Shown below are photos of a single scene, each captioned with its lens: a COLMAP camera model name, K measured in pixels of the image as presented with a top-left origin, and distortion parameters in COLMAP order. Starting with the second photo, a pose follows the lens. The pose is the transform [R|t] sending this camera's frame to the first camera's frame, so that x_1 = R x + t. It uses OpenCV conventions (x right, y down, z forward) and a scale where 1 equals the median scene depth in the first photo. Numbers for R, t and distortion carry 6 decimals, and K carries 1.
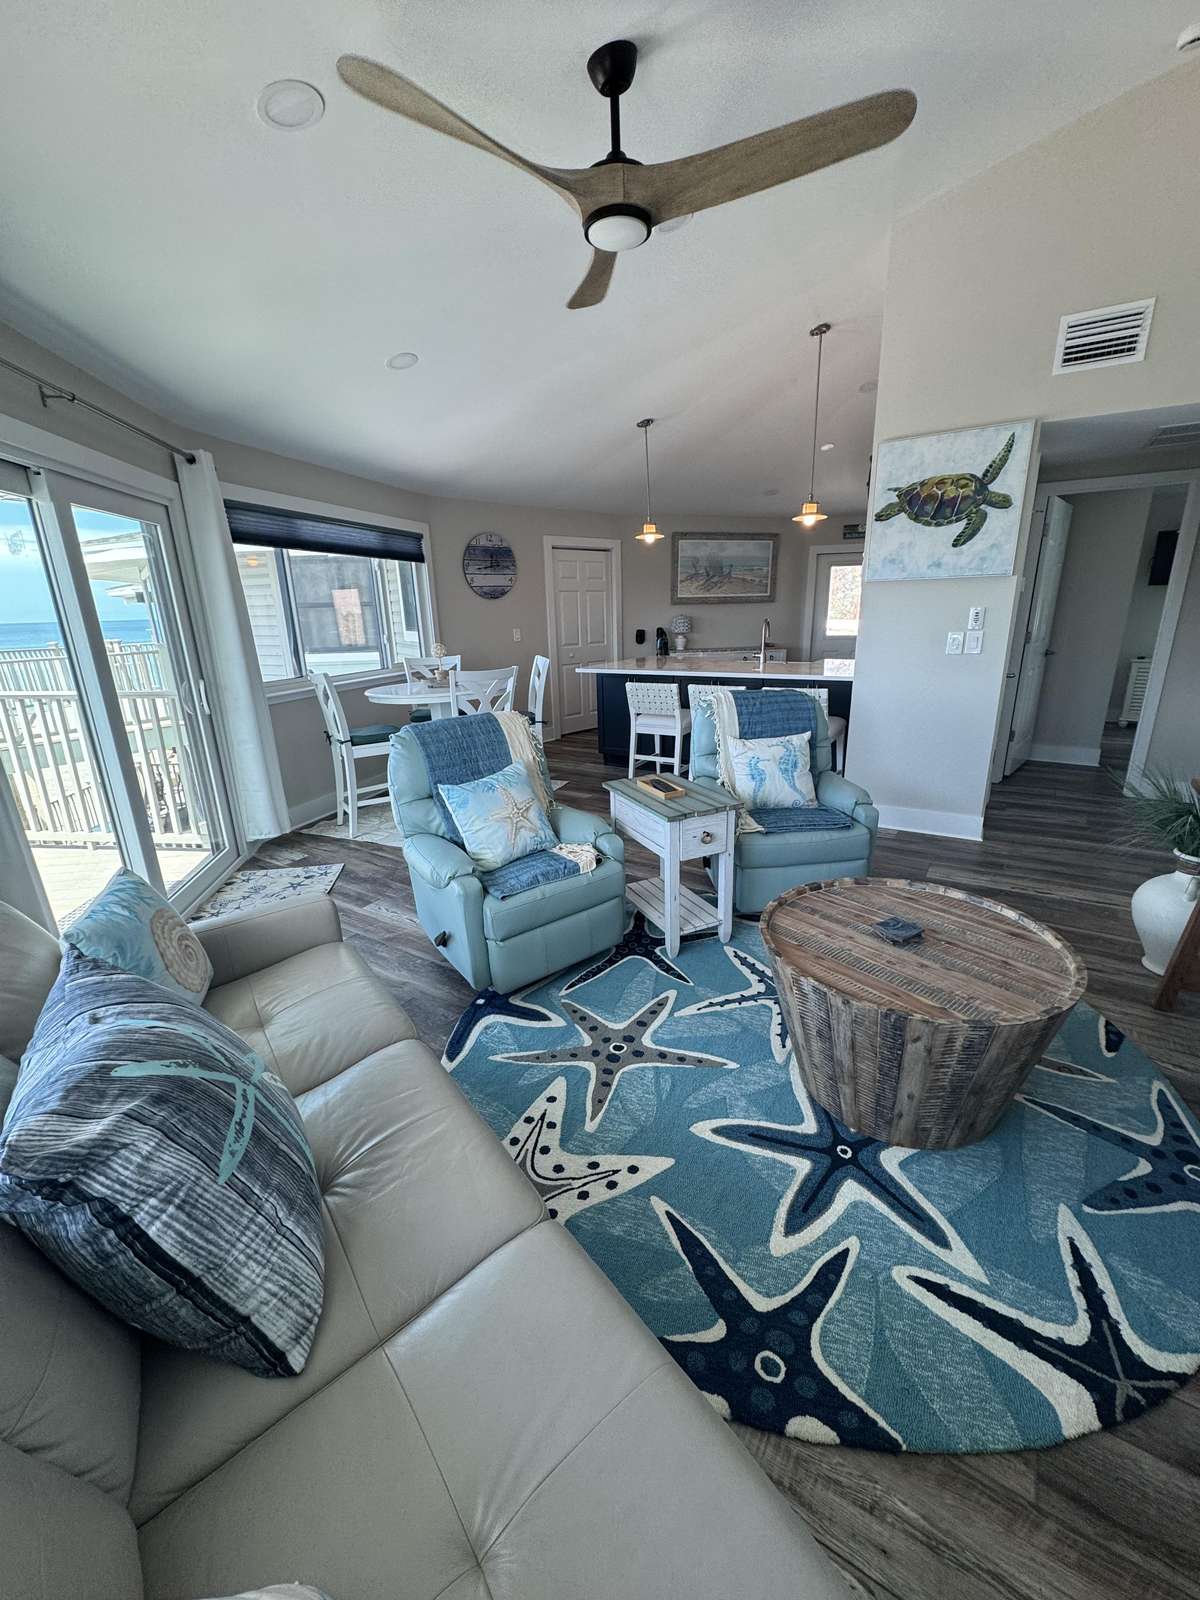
lens RADIAL K [[635.7, 0, 602.8], [0, 635.7, 800.9], [0, 0, 1]] dist [-0.003553, -0.000385]
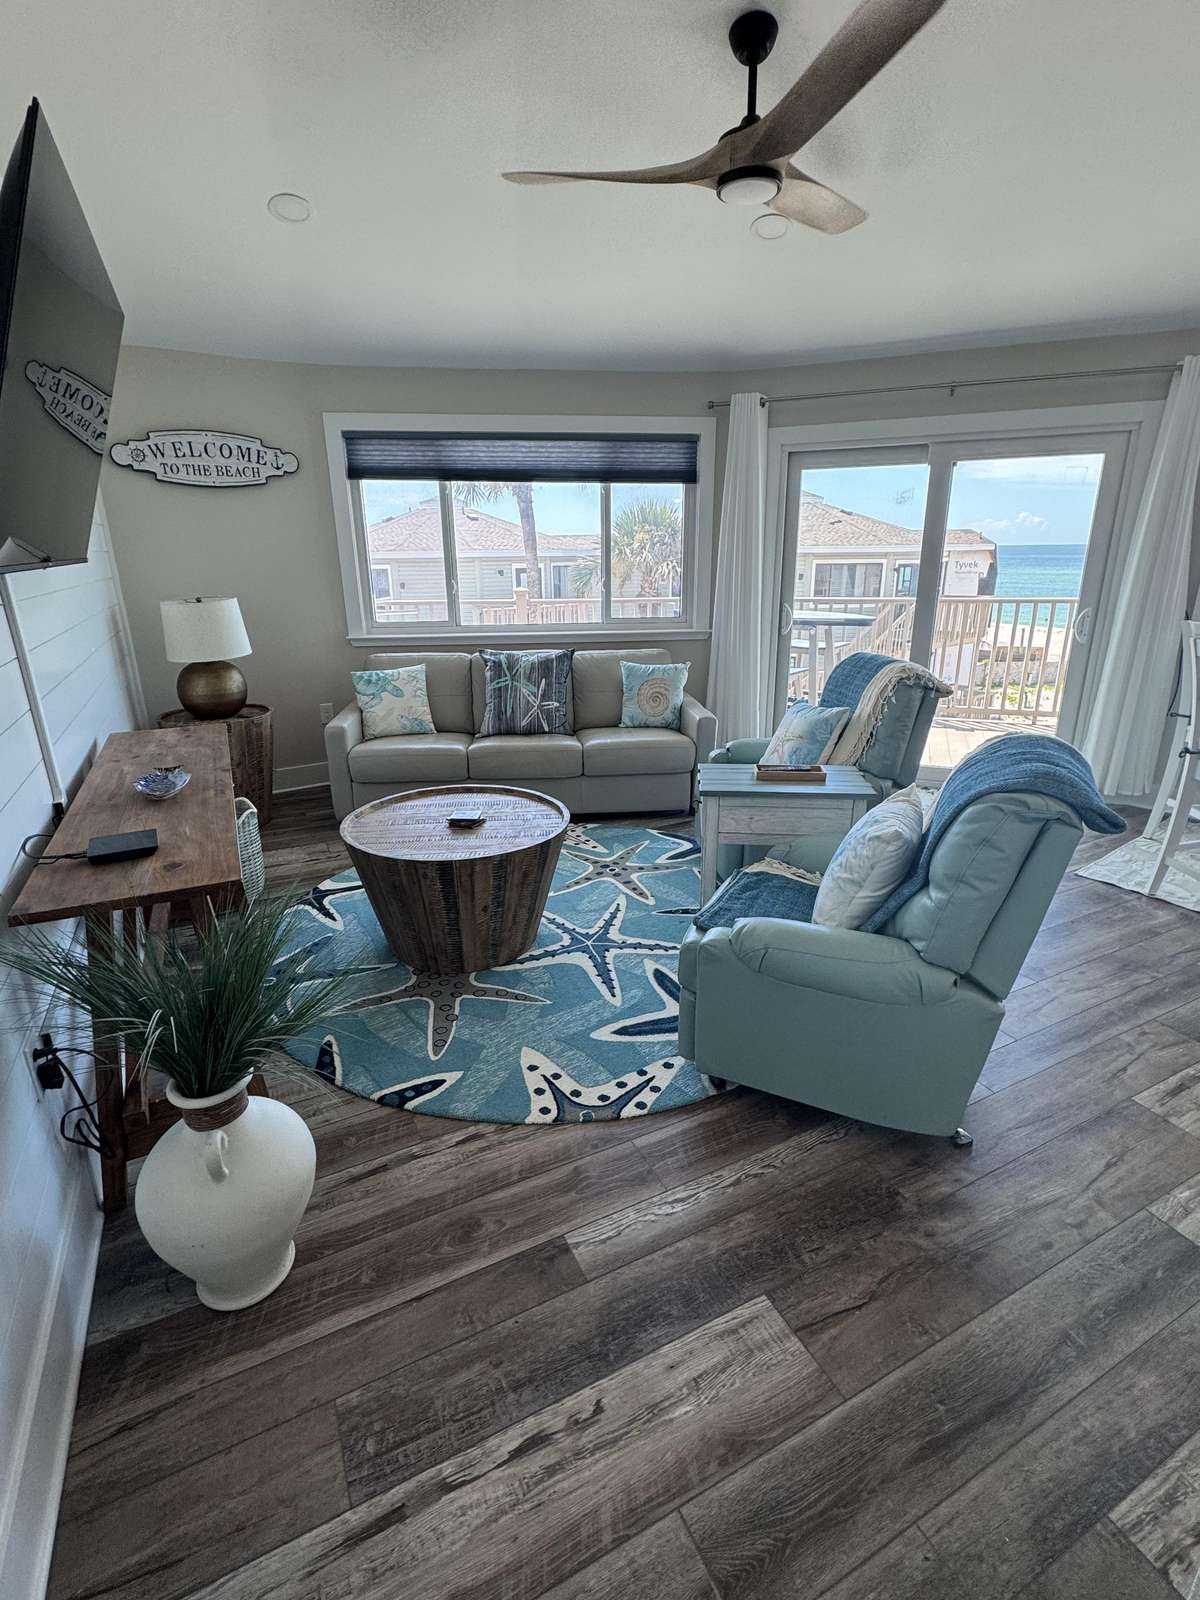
lens RADIAL K [[765.4, 0, 601.7], [0, 765.4, 798.6], [0, 0, 1]] dist [0.014312, -0.000114]
pose [[-0.519608, 0.293837, -0.802289, 1.355212], [-0.223092, 0.859769, 0.459376, -0.520860], [0.824765, 0.417680, -0.381190, 1.569877]]
